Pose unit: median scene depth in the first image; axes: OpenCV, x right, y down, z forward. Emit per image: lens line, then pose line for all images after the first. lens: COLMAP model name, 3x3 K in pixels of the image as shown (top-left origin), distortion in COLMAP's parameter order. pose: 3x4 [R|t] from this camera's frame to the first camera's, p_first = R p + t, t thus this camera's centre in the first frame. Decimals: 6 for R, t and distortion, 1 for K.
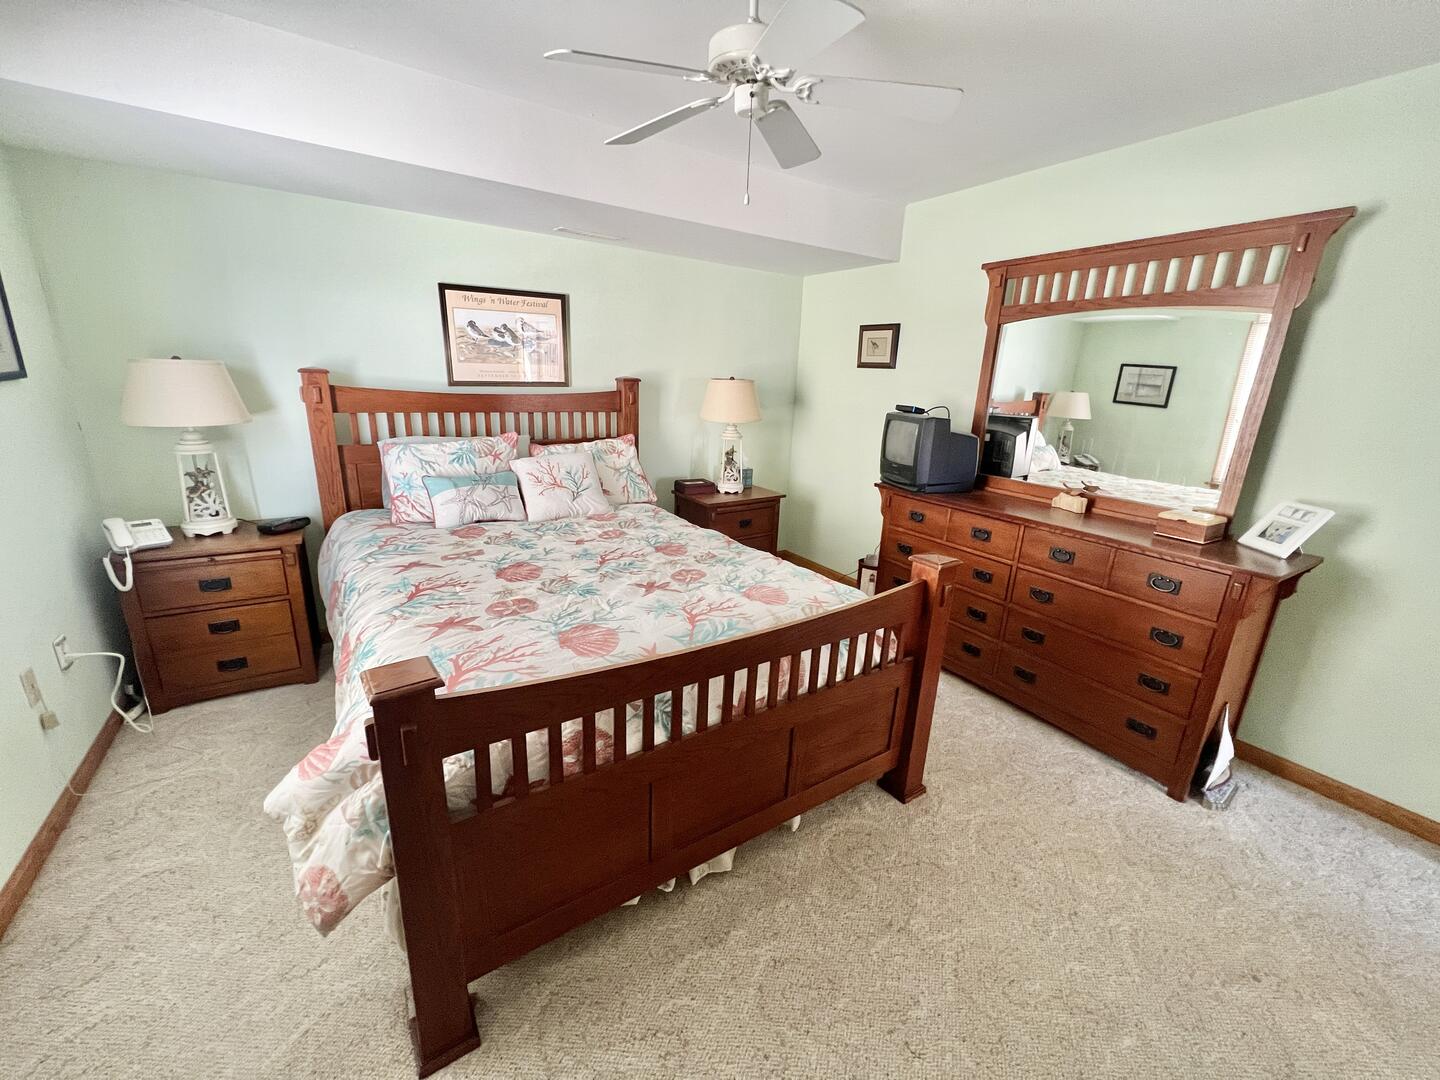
lens RADIAL K [[568.8, 0, 715.5], [0, 568.8, 535.8], [0, 0, 1]] dist [-0.002769, 0.000284]
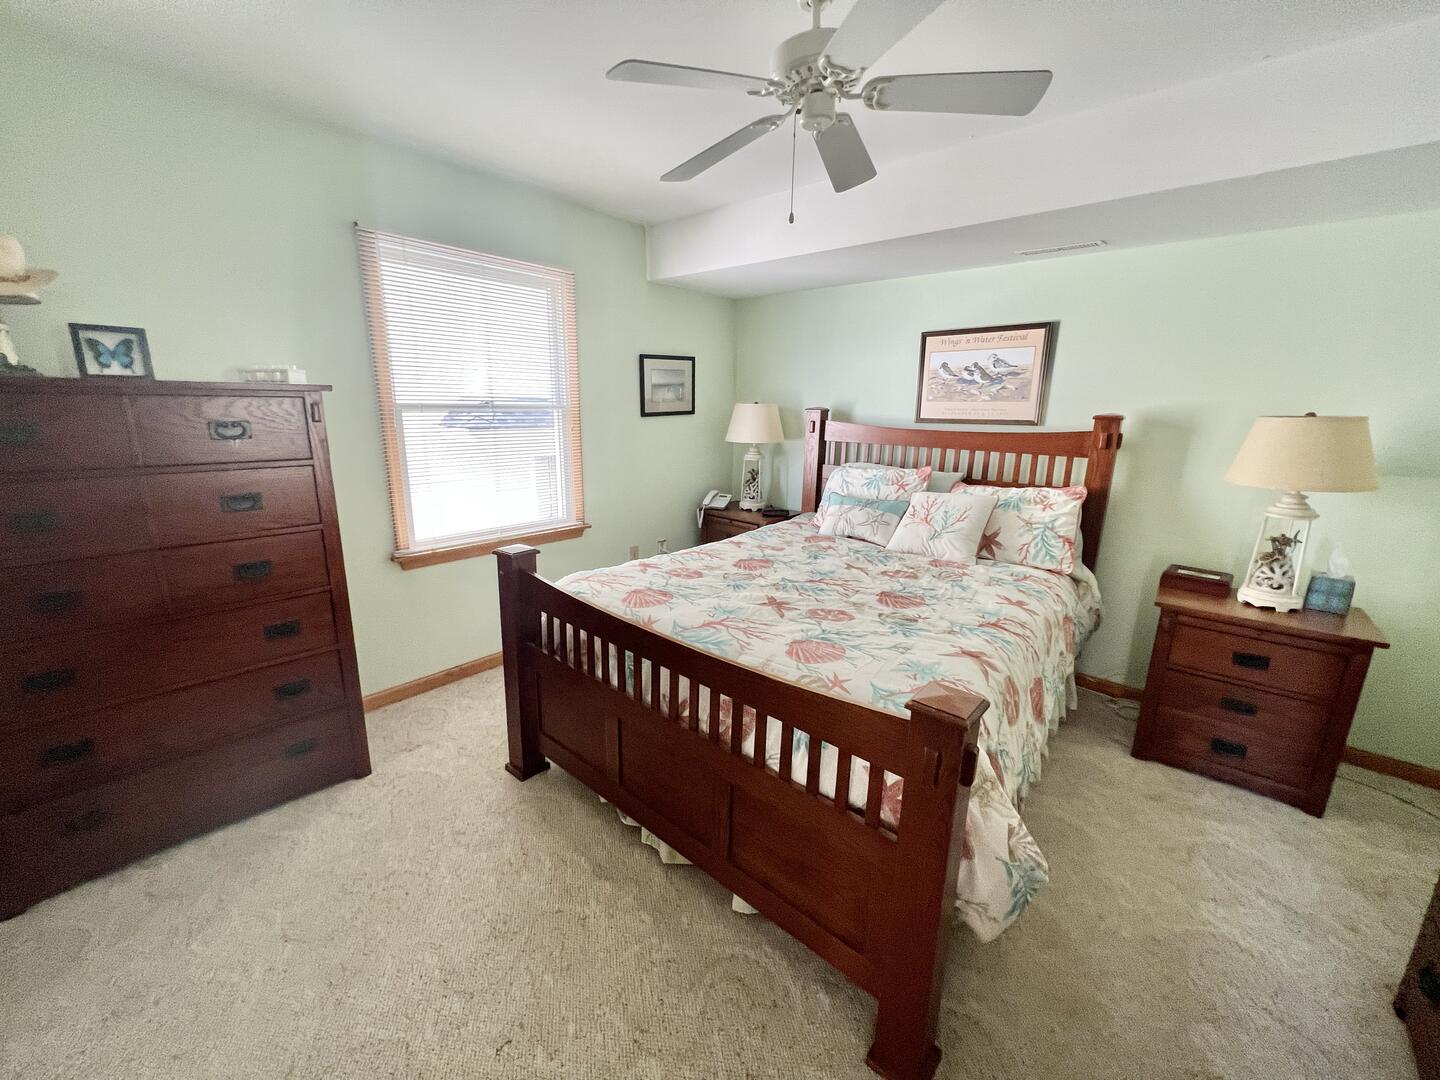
lens RADIAL K [[568.8, 0, 717.0], [0, 568.8, 536.2], [0, 0, 1]] dist [-0.002769, 0.000284]
pose [[0.269943, 0.190005, -0.943943, 0.676998], [-0.271409, 0.955601, 0.114736, -0.098125], [0.923833, 0.225223, 0.309527, 0.460684]]
